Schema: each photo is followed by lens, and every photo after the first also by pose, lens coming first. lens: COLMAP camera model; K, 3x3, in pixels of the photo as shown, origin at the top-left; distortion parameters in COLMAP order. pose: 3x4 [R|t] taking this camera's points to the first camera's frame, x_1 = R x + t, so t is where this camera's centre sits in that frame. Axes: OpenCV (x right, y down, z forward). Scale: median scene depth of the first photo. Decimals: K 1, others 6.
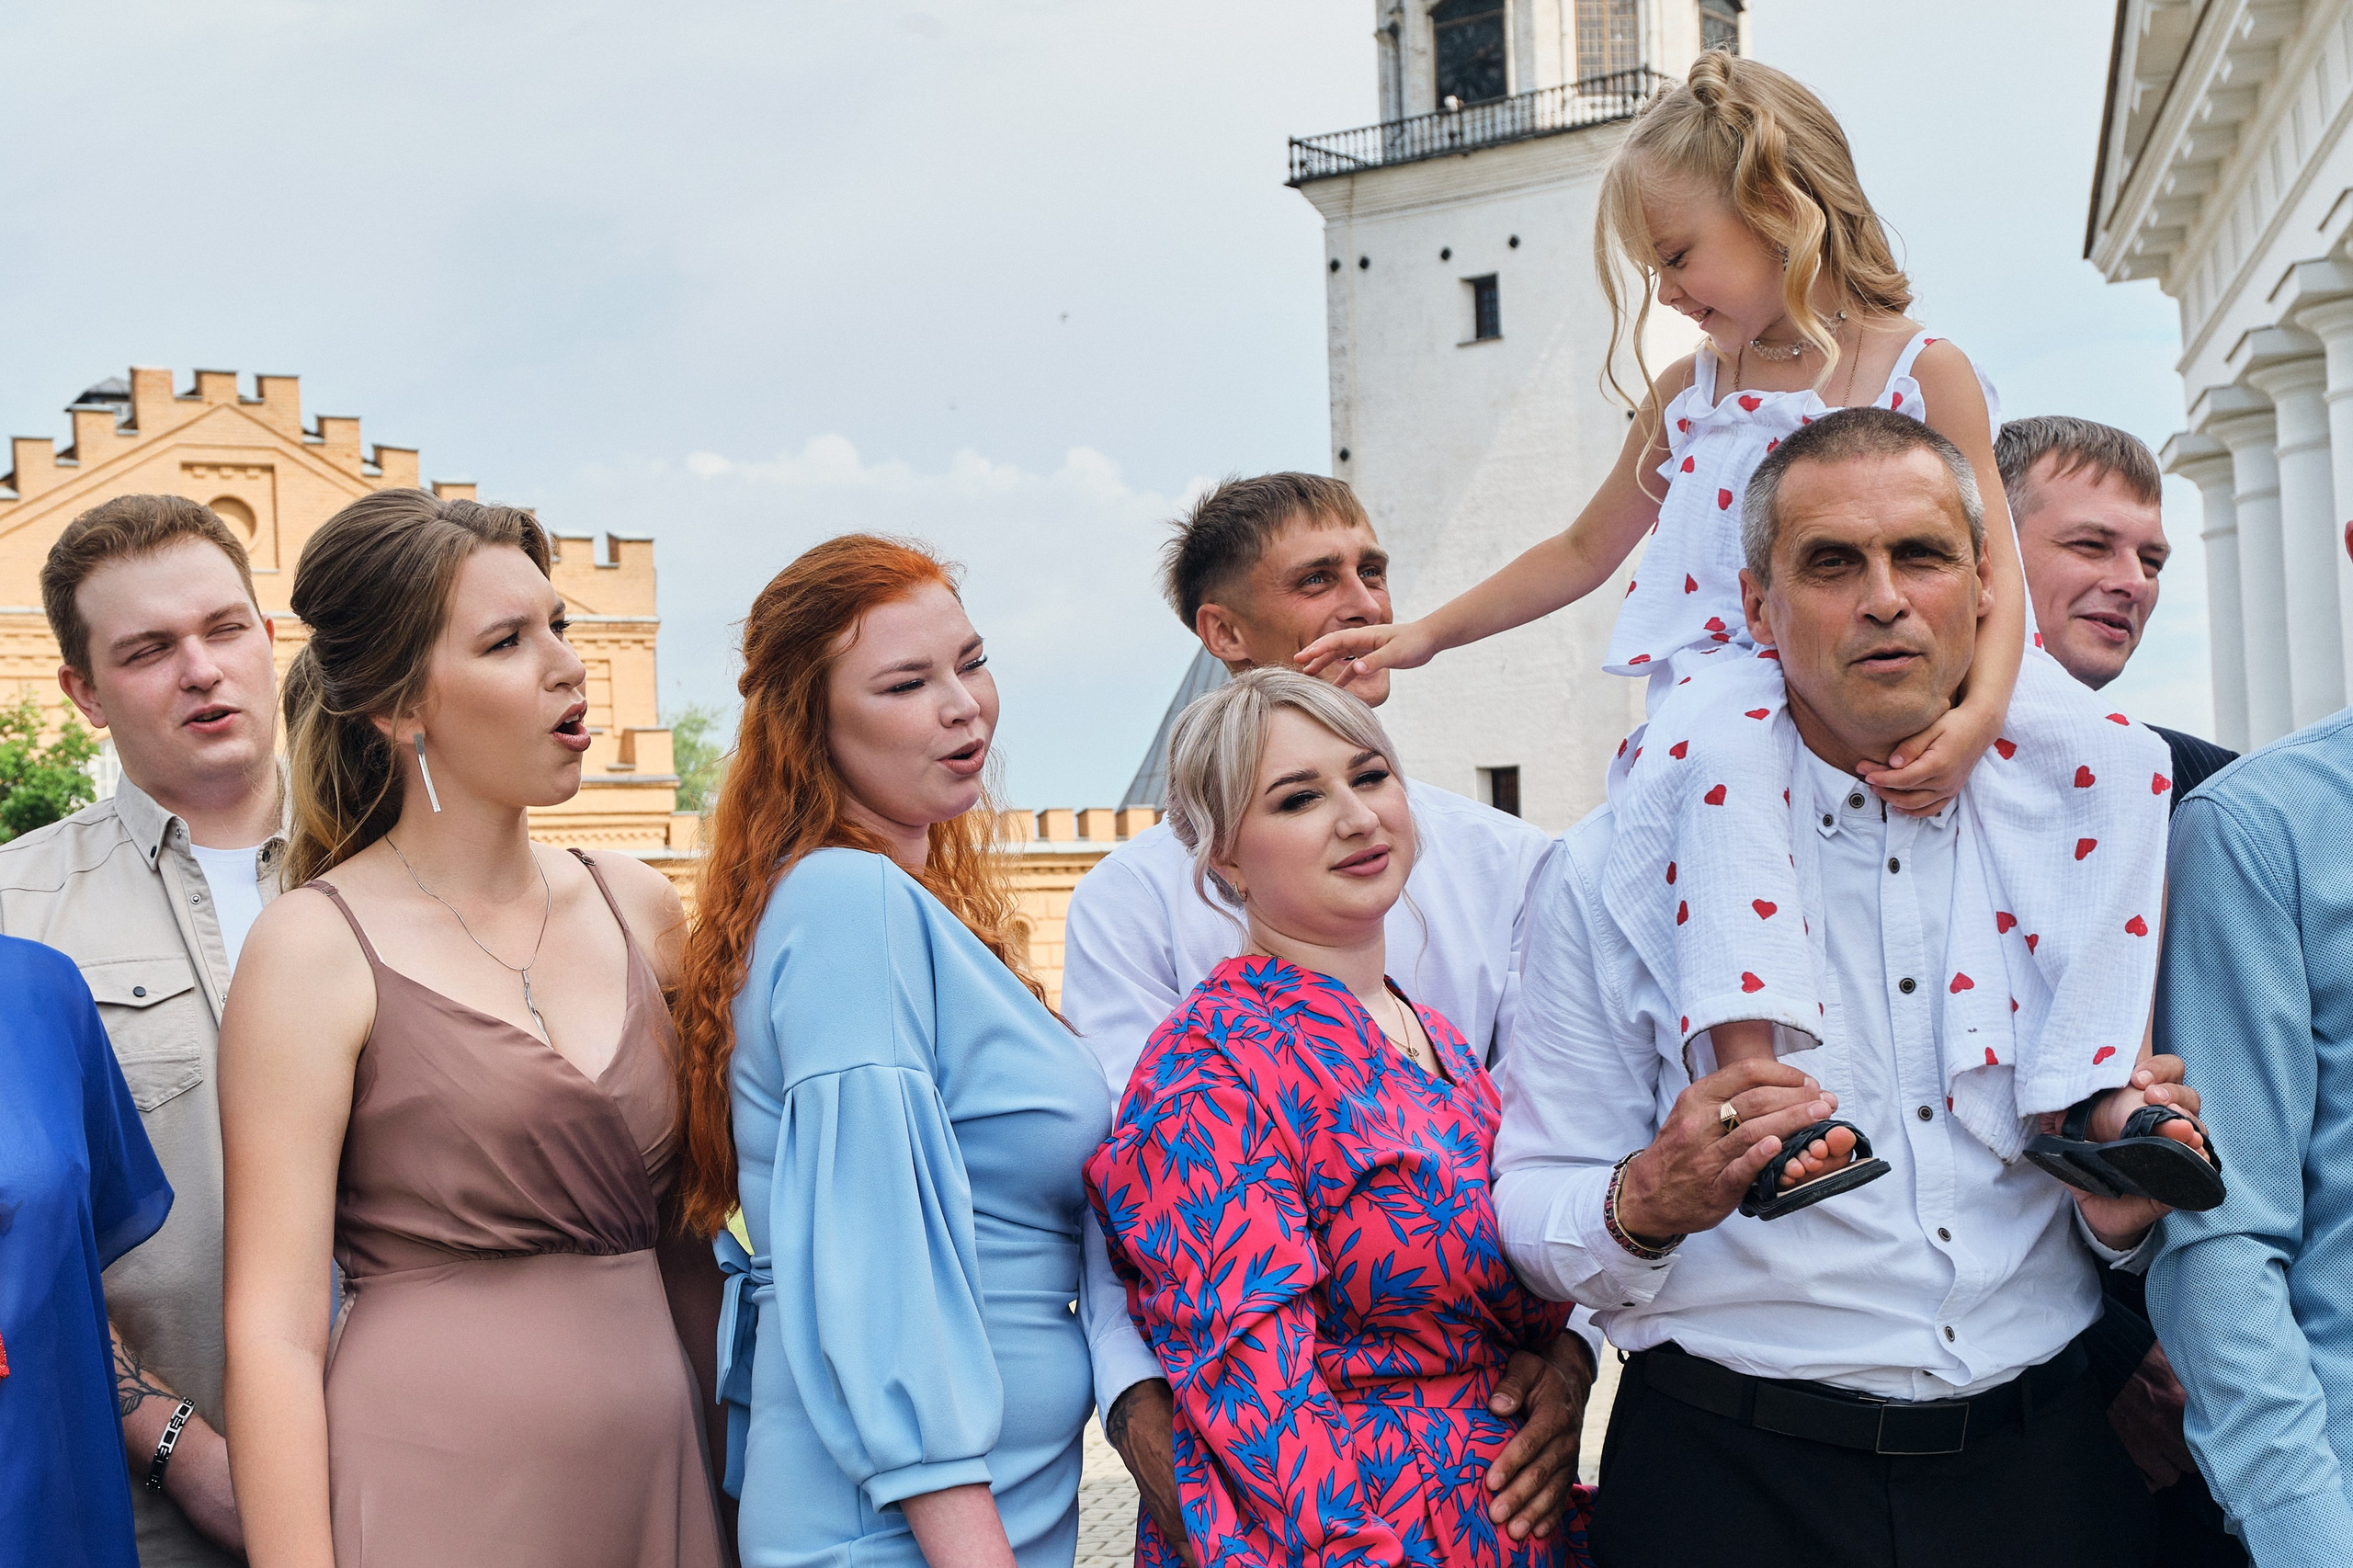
lens RADIAL K [[3416.3, 0, 1064.1], [0, 3416.3, 793.1], [0, 0, 1]] dist [0.097297, -0.027511]
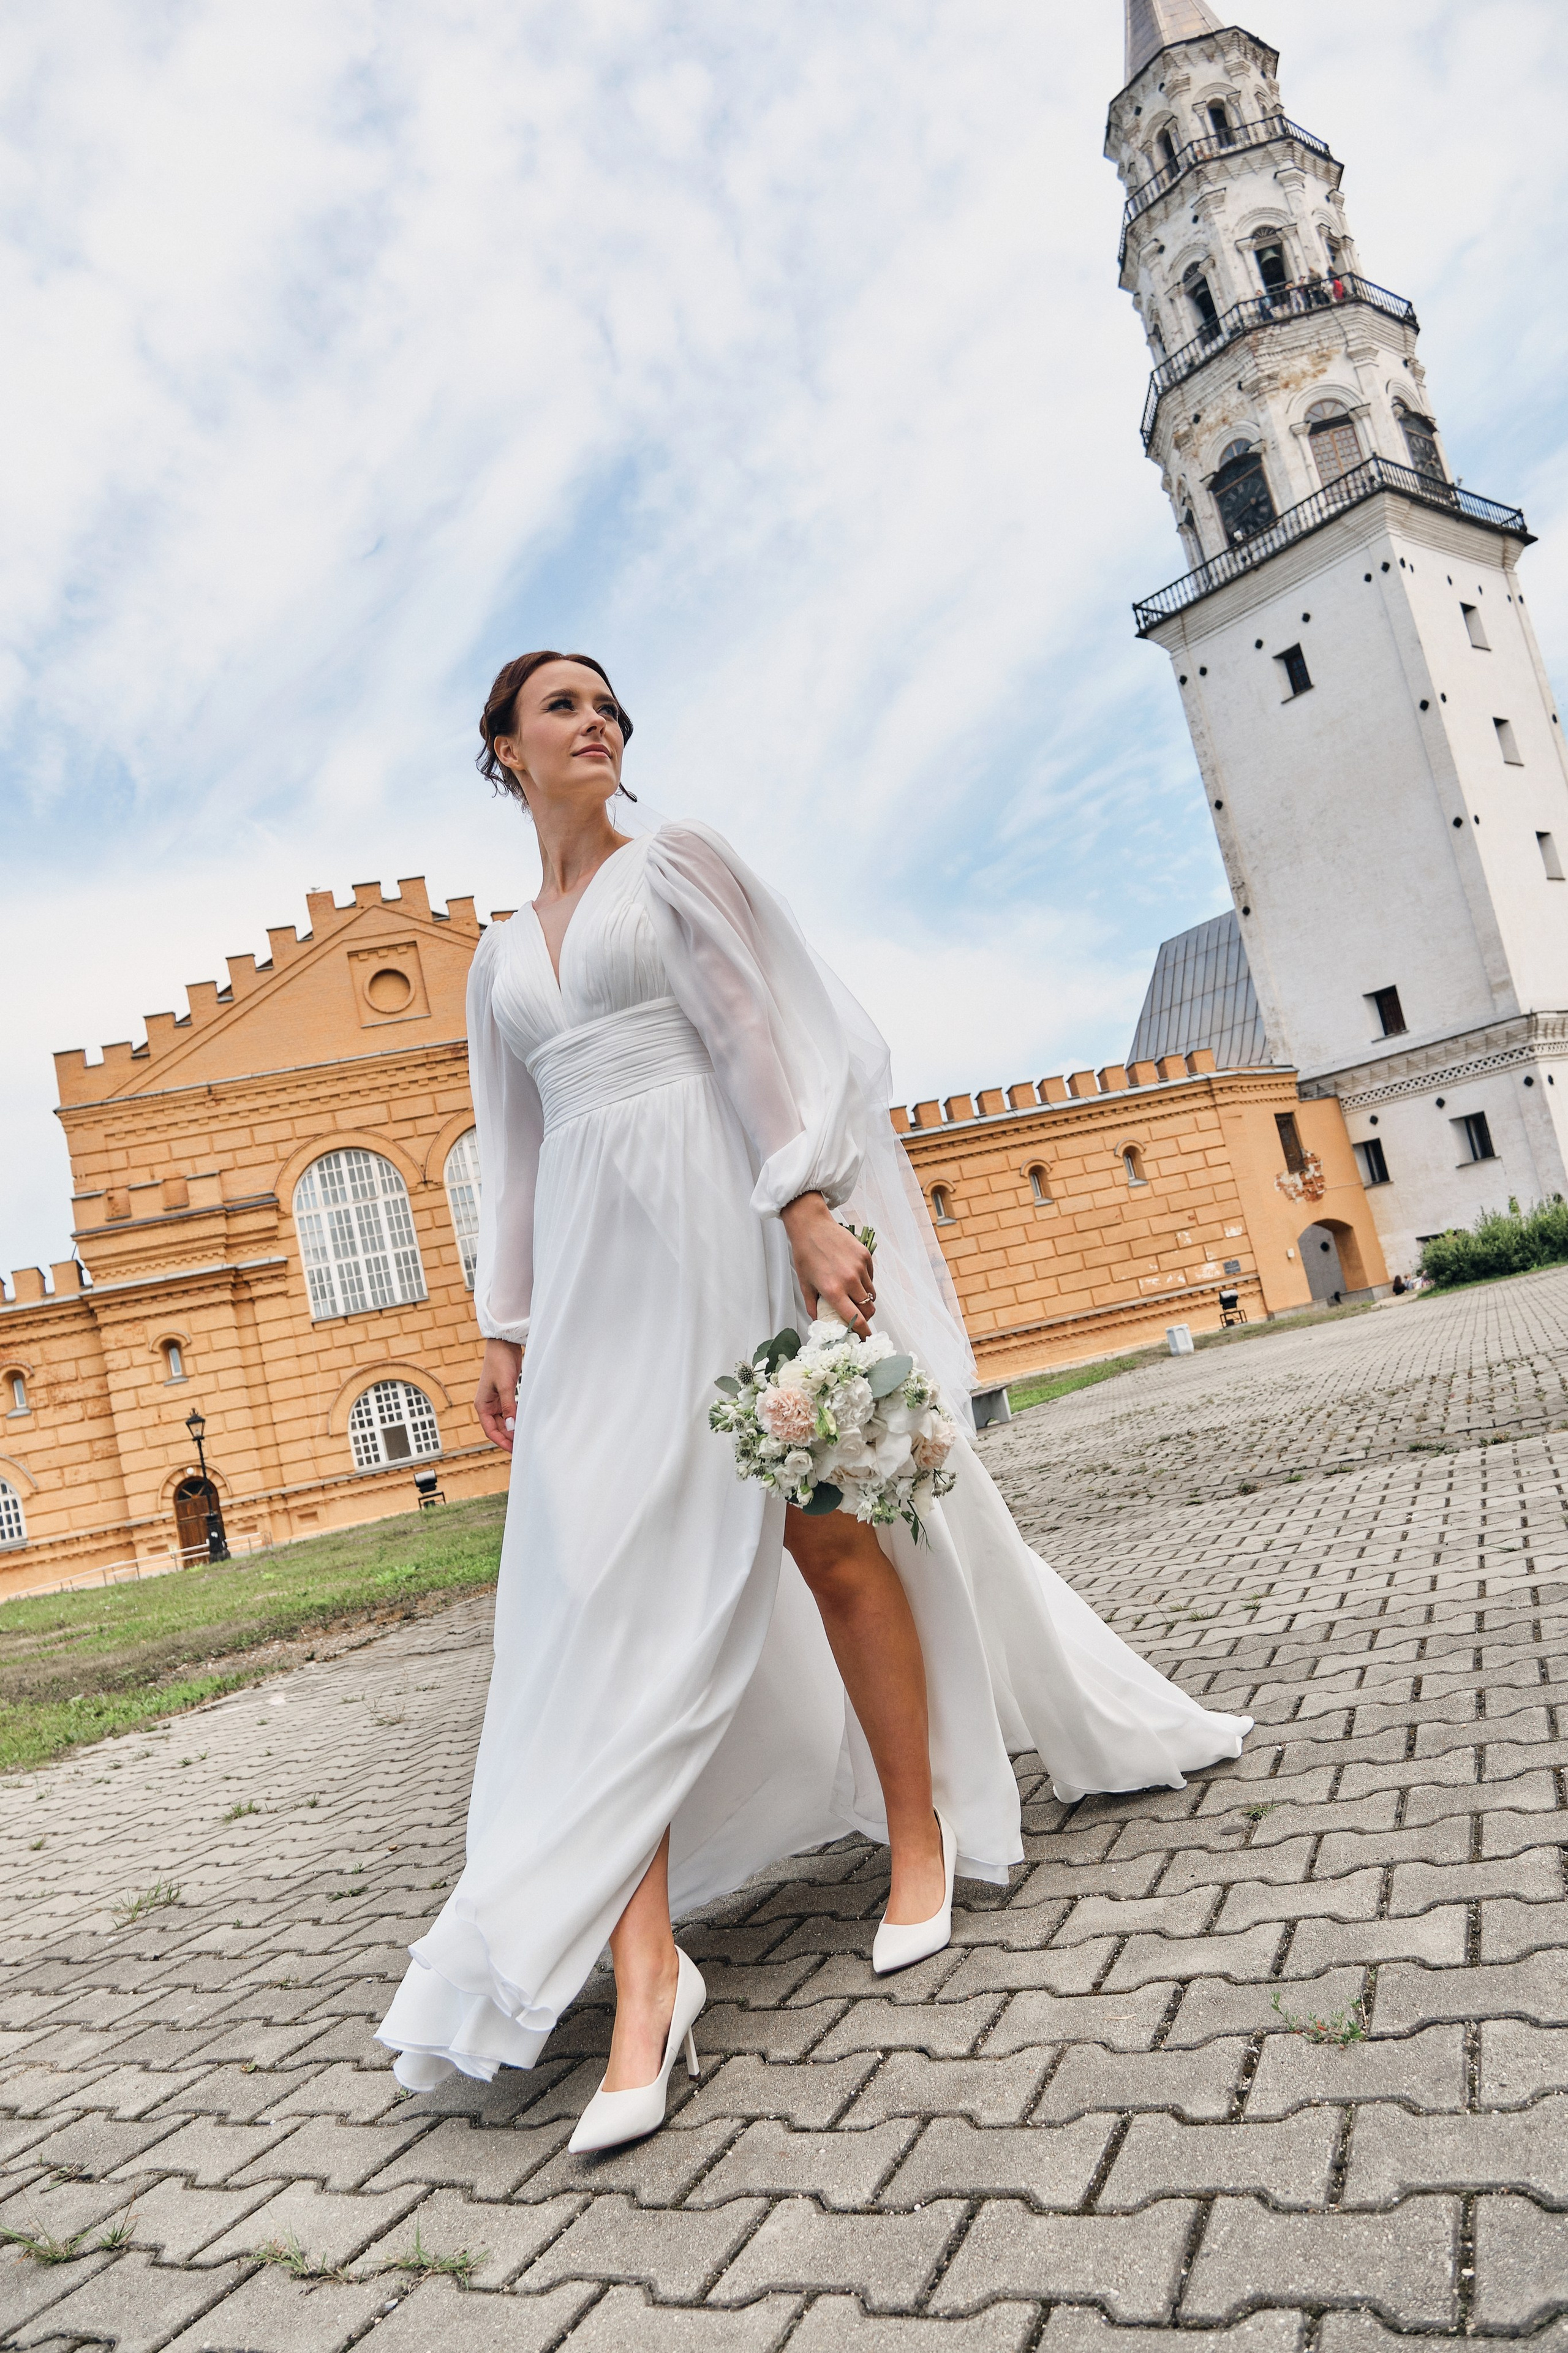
lens RADIAL K [[1579.0, 0, 734.7], [0, 1579.0, 1169.8], [0, 0, 1]] dist [-0.090102, 0.028712]
pose [[0.946410, -0.197958, -0.255187, 0.028125], [0.195323, 0.980082, -0.035896, 0.034220], [0.257210, -0.015872, 0.966225, 0.337070]]
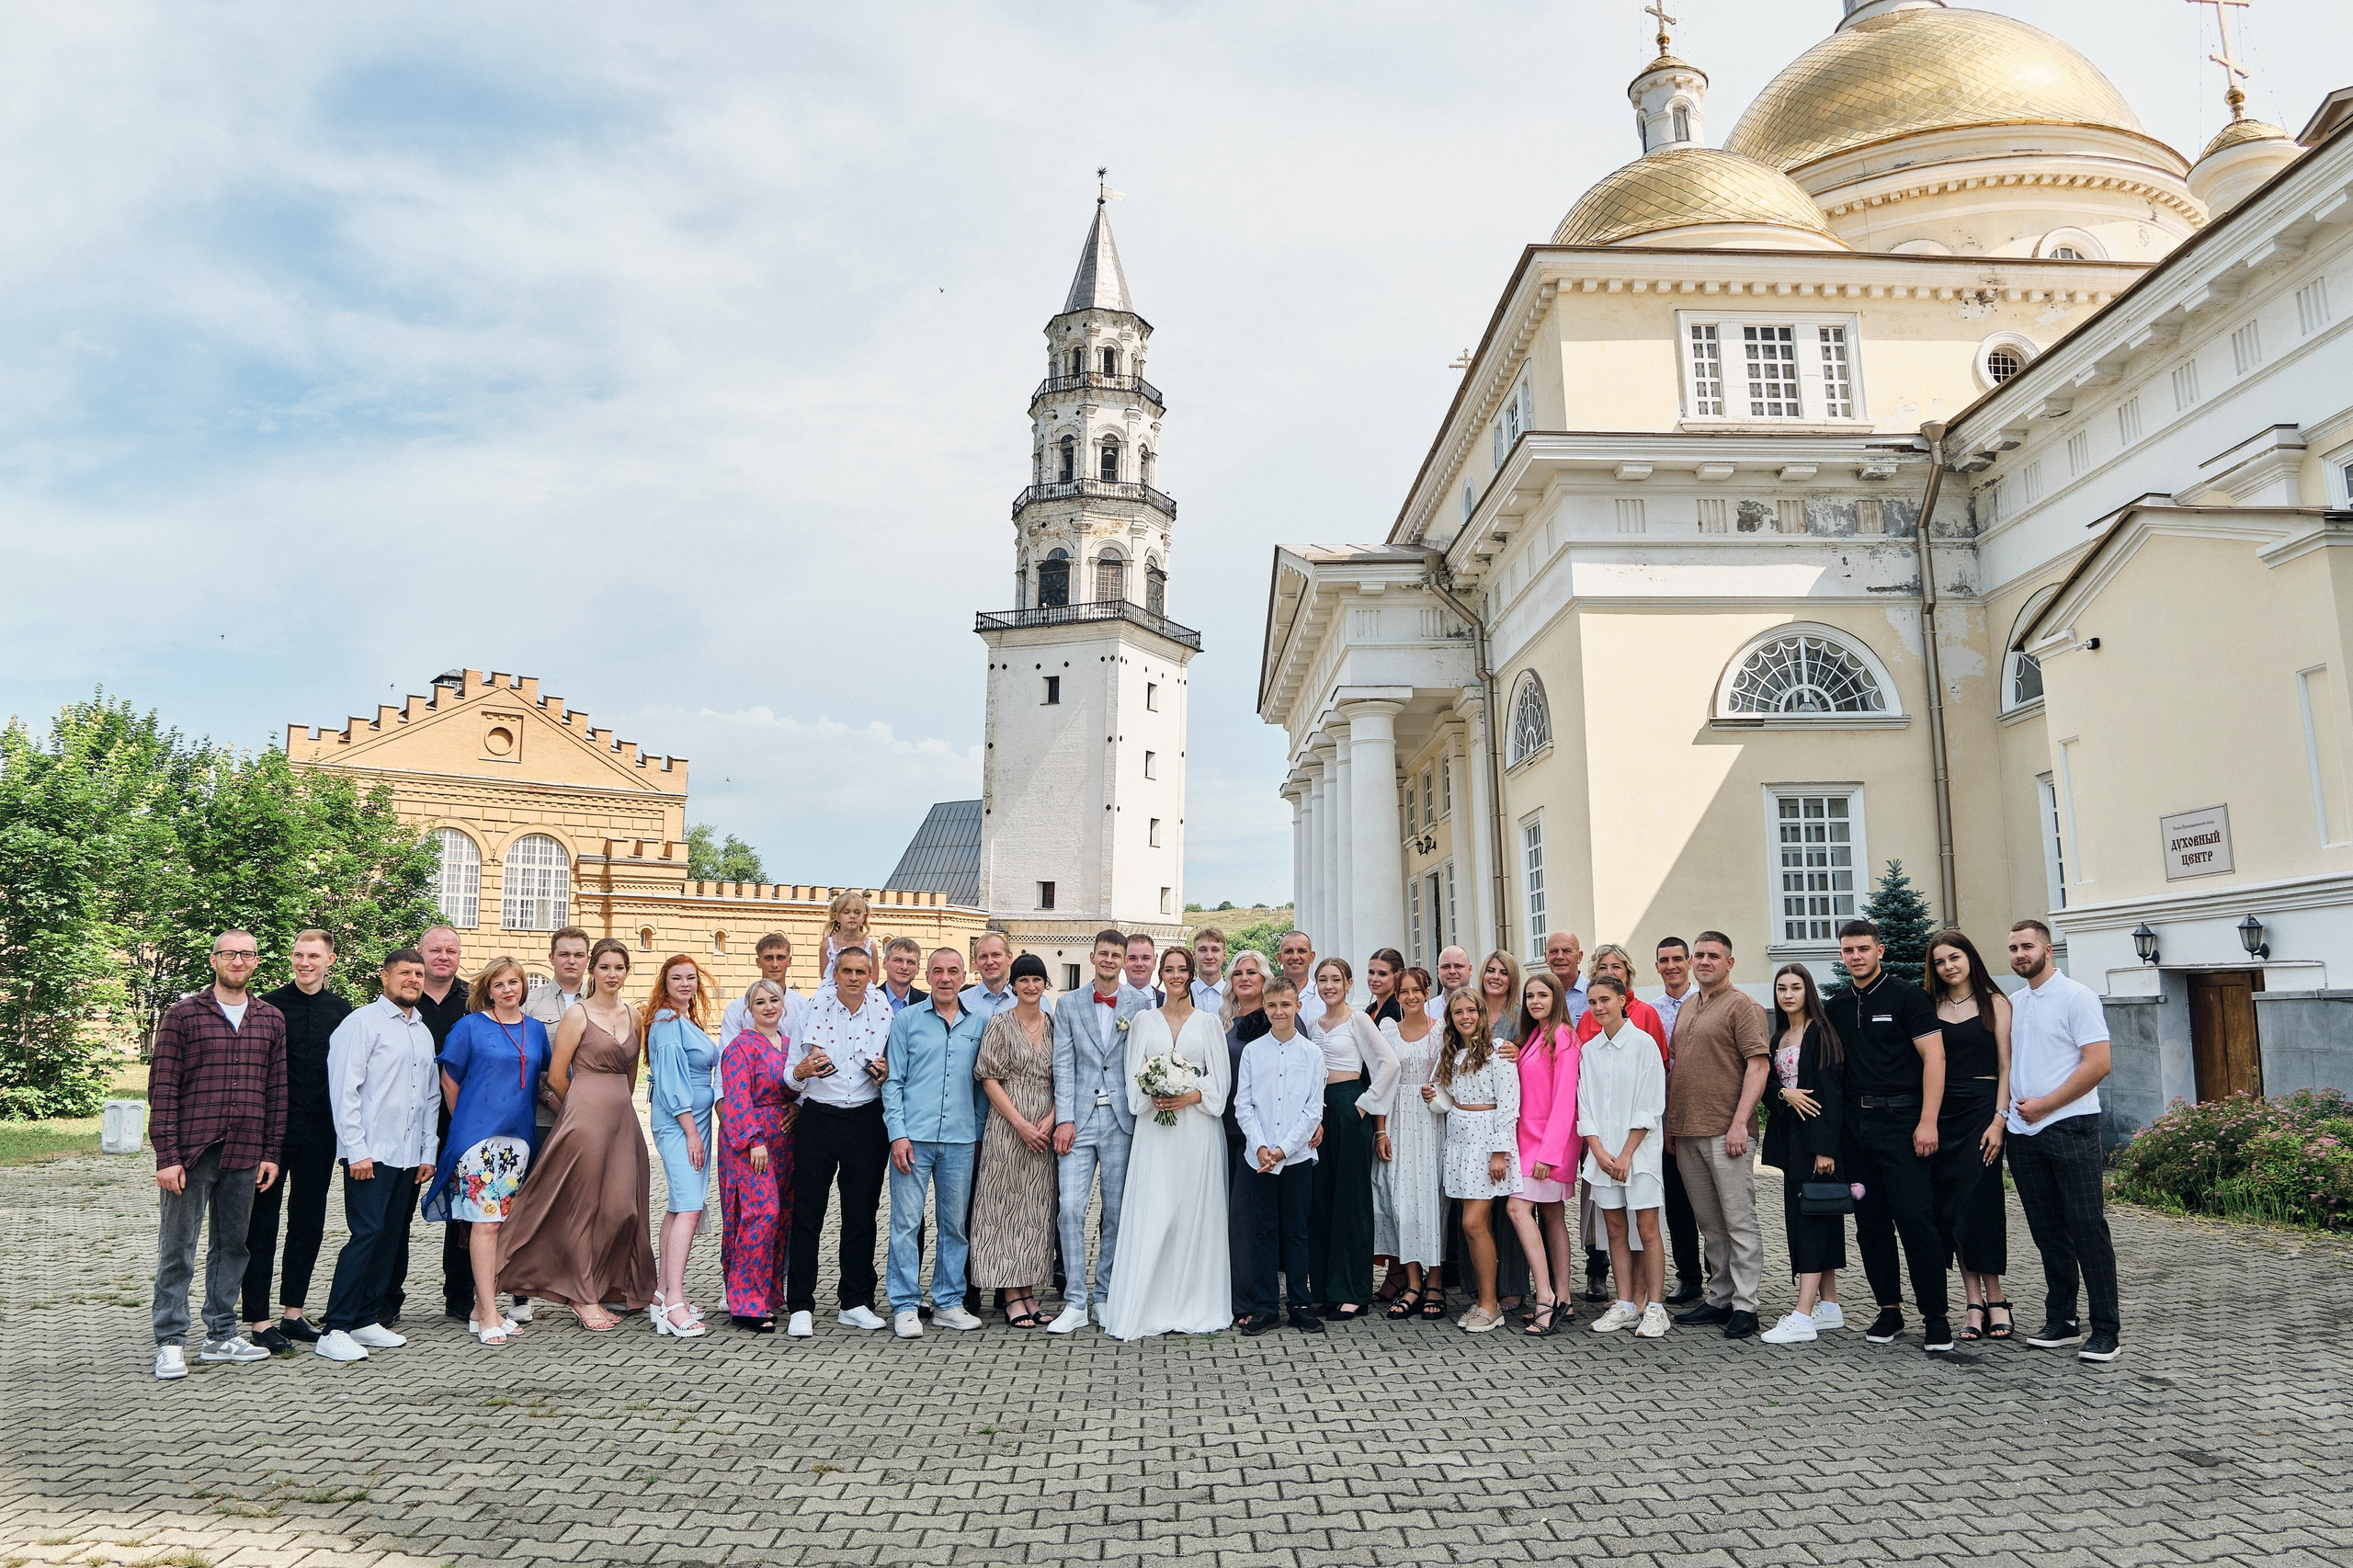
lens RADIAL K [[1504.8, 0, 1176.5], [0, 1504.8, 784.0], [0, 0, 1]] dist [-0.112545, 0.036890]
pose [[0.977676, 0.075503, 0.196082, 0.006266], [-0.062359, 0.995426, -0.072371, -0.005647], [-0.200650, 0.058528, 0.977913, -0.040543]]
